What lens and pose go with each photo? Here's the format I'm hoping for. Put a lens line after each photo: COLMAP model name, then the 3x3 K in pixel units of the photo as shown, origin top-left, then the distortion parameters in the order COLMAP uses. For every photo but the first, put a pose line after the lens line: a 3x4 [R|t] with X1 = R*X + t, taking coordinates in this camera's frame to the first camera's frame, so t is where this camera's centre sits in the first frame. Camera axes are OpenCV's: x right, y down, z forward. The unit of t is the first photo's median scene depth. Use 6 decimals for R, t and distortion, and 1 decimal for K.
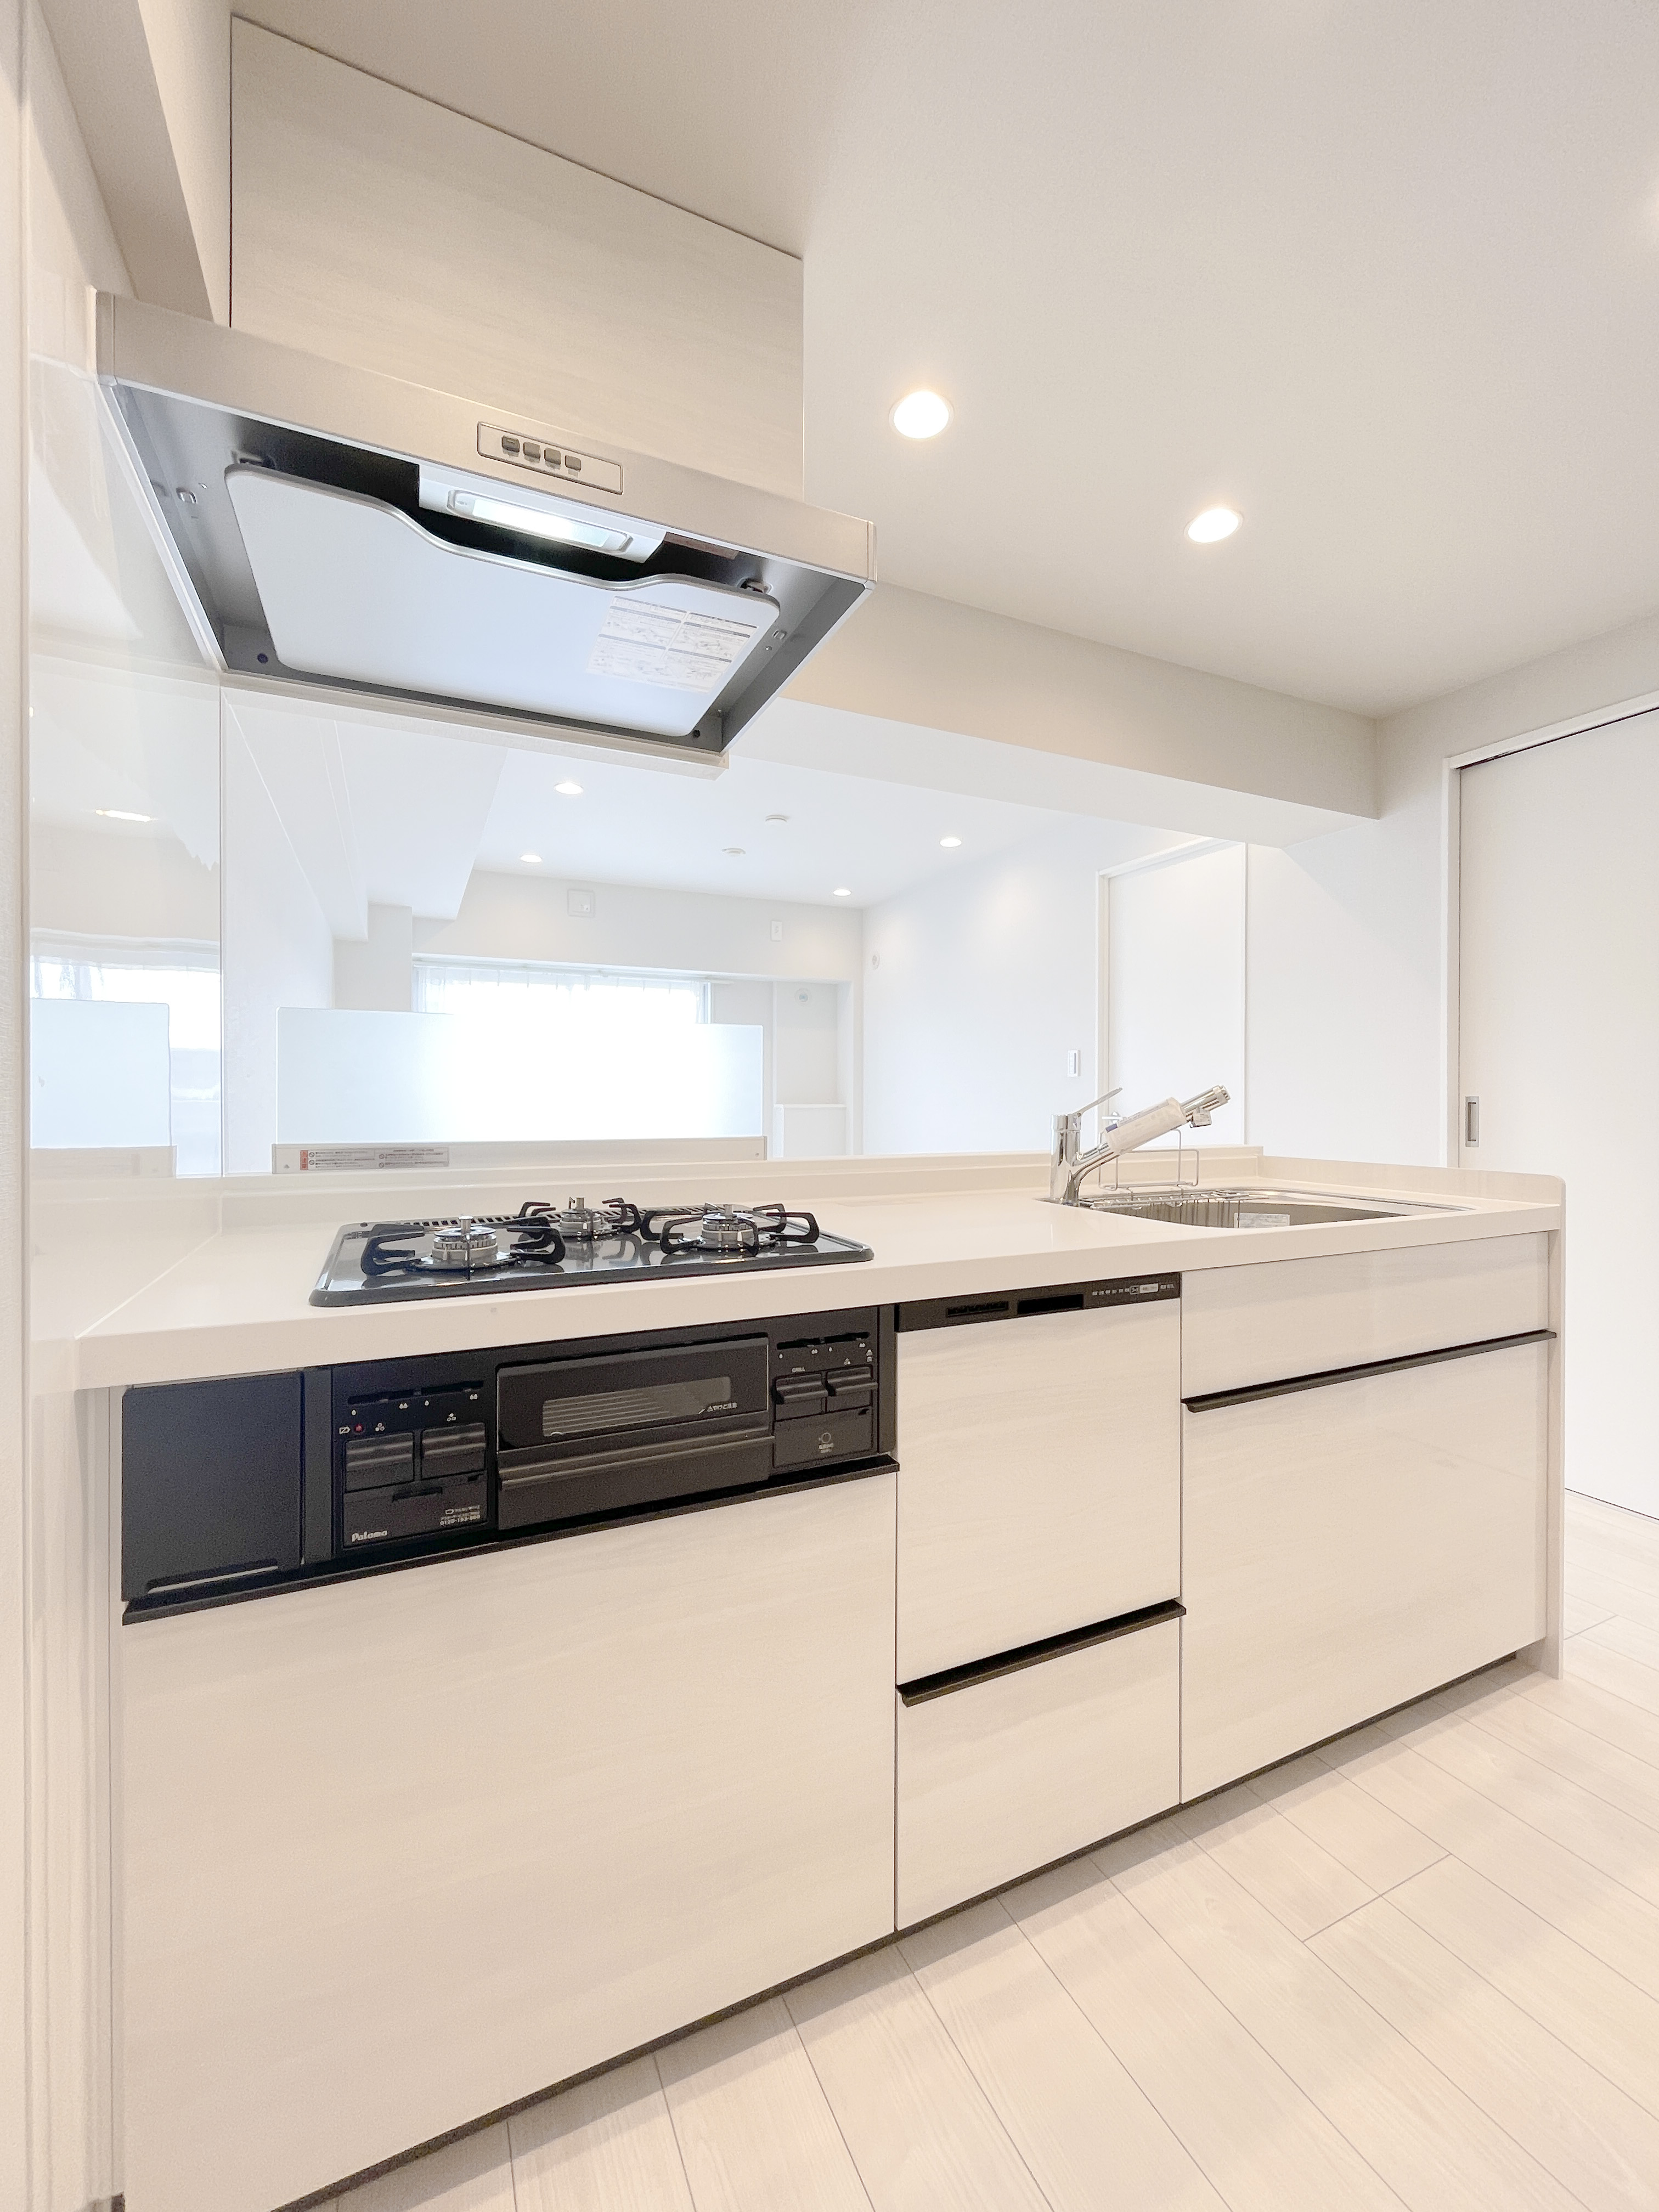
lens RADIAL K [[912.7, 0, 838.0], [0, 912.7, 1102.4], [0, 0, 1]] dist [-0.006150, 0.000861]
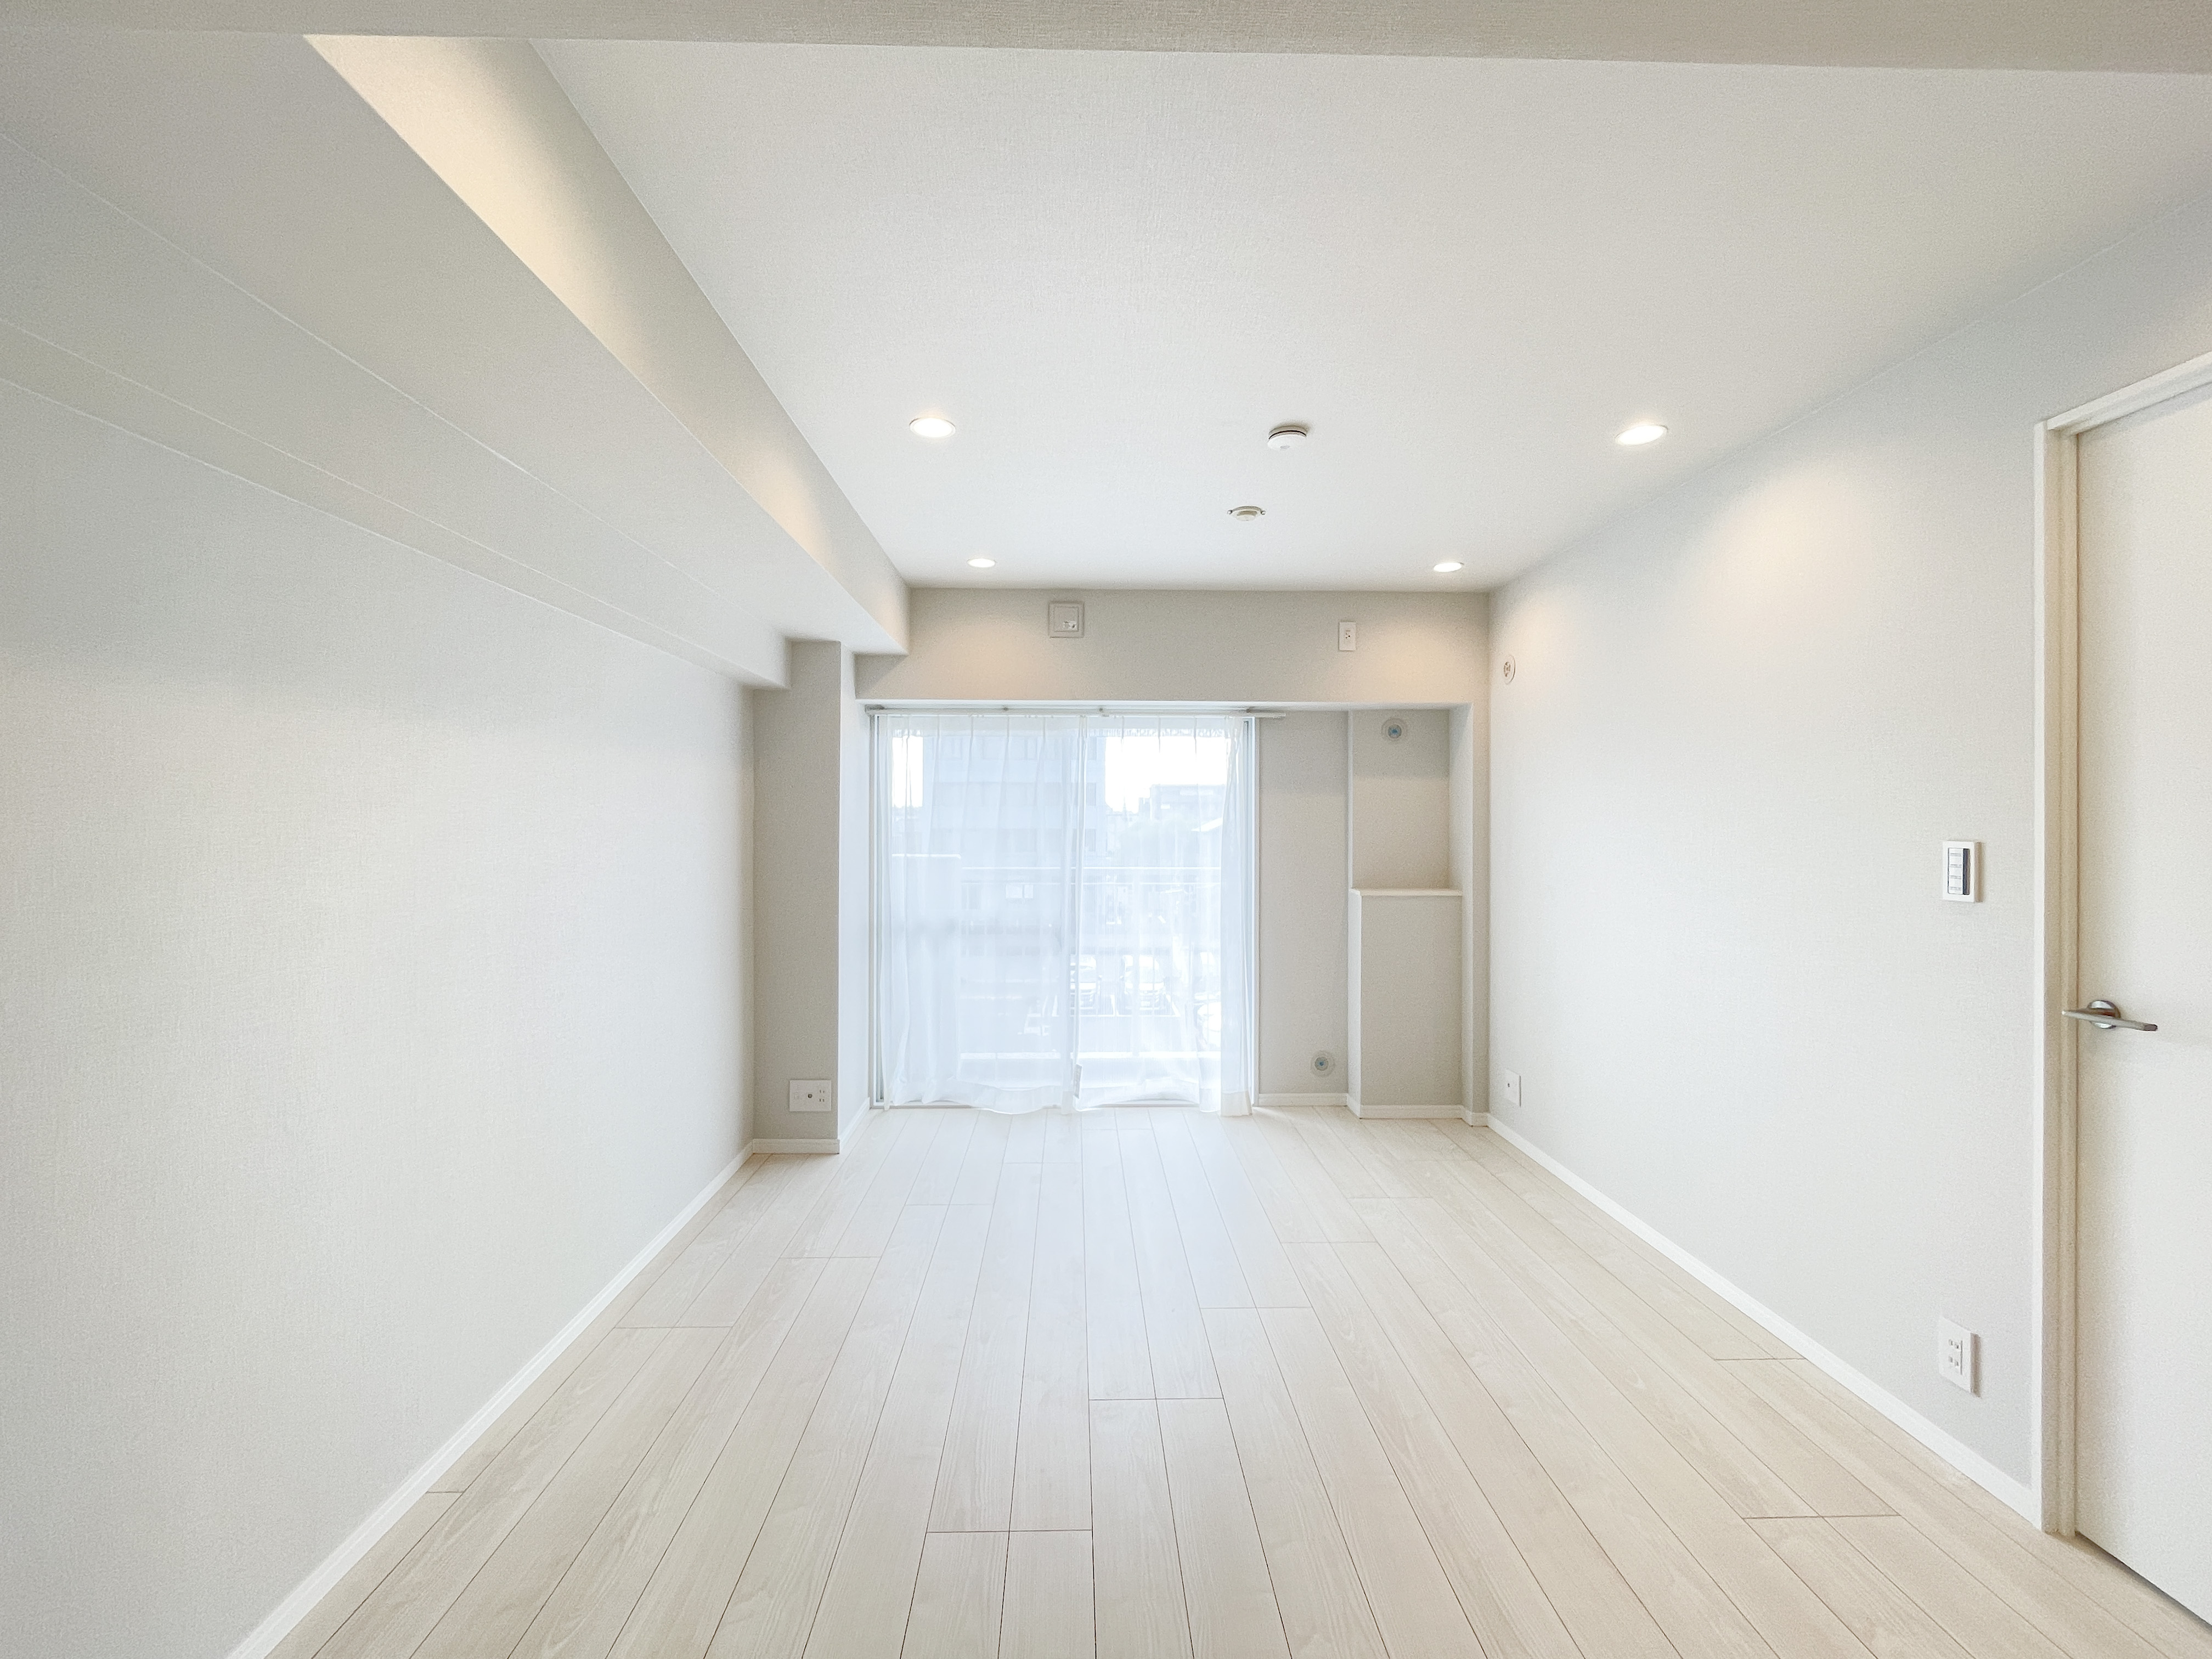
lens RADIAL K [[912.7, 0, 1100.7], [0, 912.7, 826.5], [0, 0, 1]] dist [-0.006150, 0.000861]
pose [[0.913315, 0.001458, -0.407252, 0.043477], [-0.002328, 0.999996, -0.001640, -0.047946], [0.407248, 0.002446, 0.913314, 0.325347]]
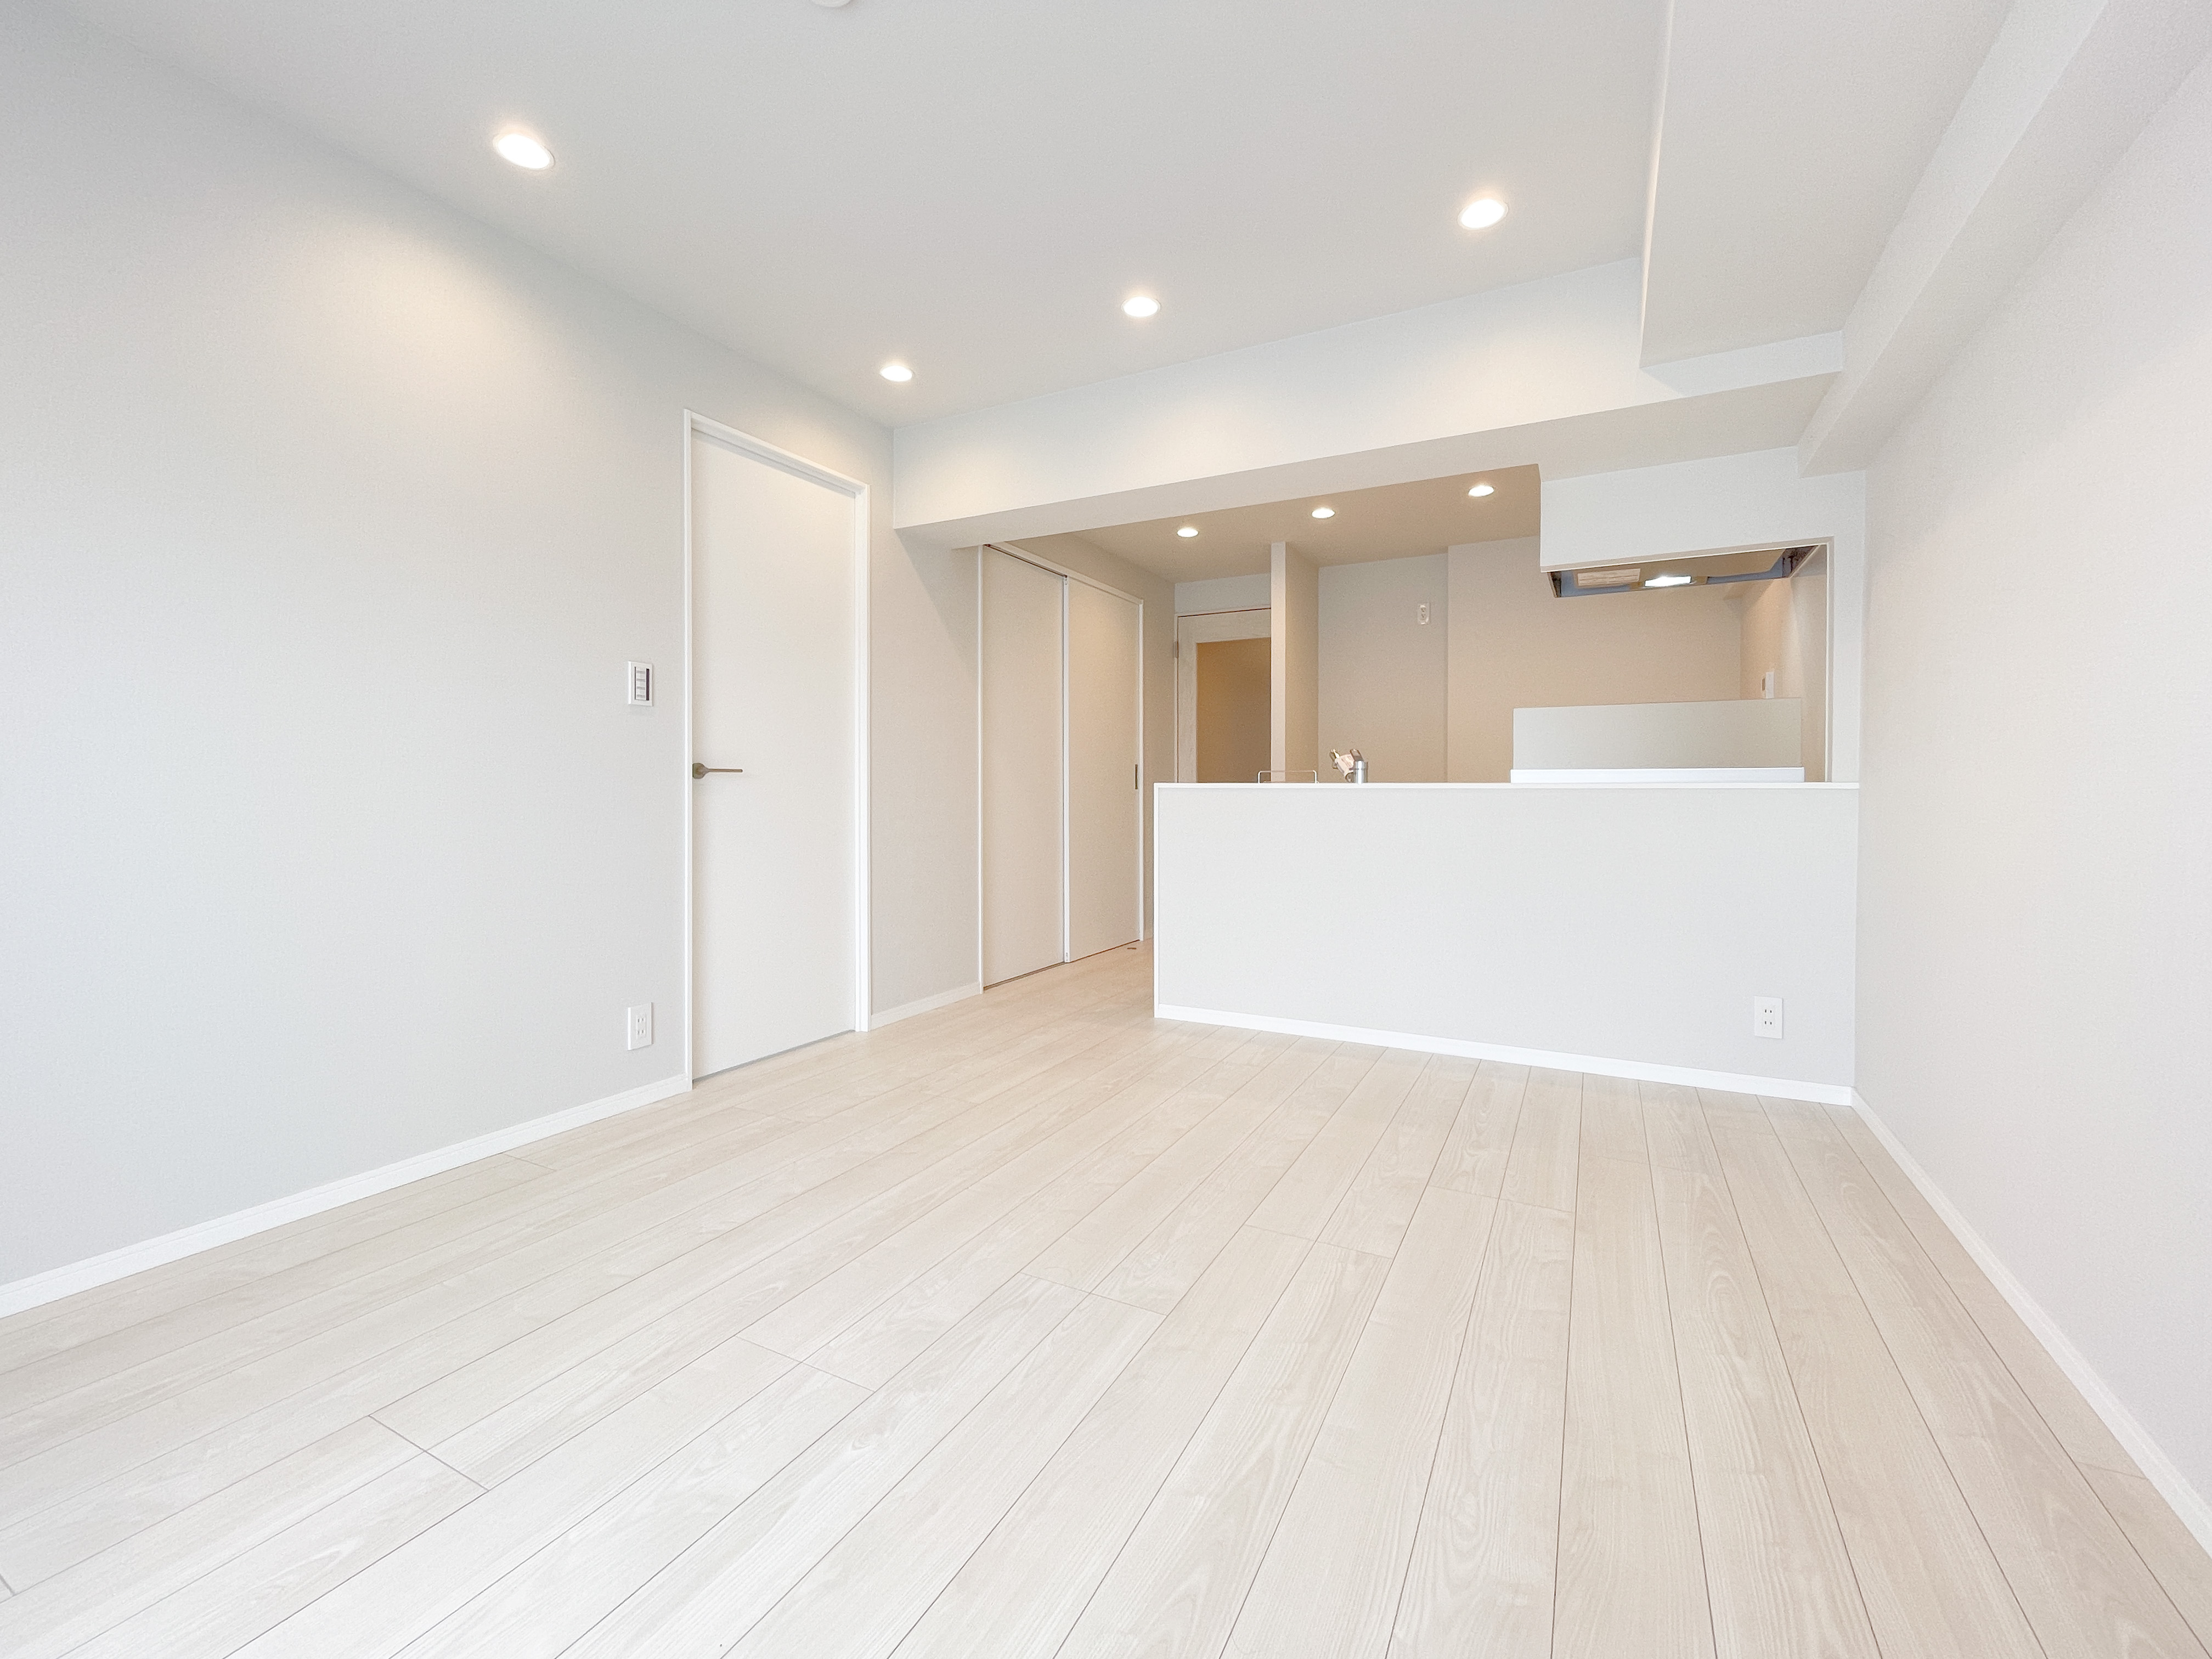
lens RADIAL K [[912.7, 0, 1099.2], [0, 912.7, 806.8], [0, 0, 1]] dist [-0.006150, 0.000861]
pose [[-0.585687, -0.018259, 0.810332, -0.332588], [-0.001102, 0.999763, 0.021730, 0.021212], [-0.810537, 0.011834, -0.585568, 0.850964]]
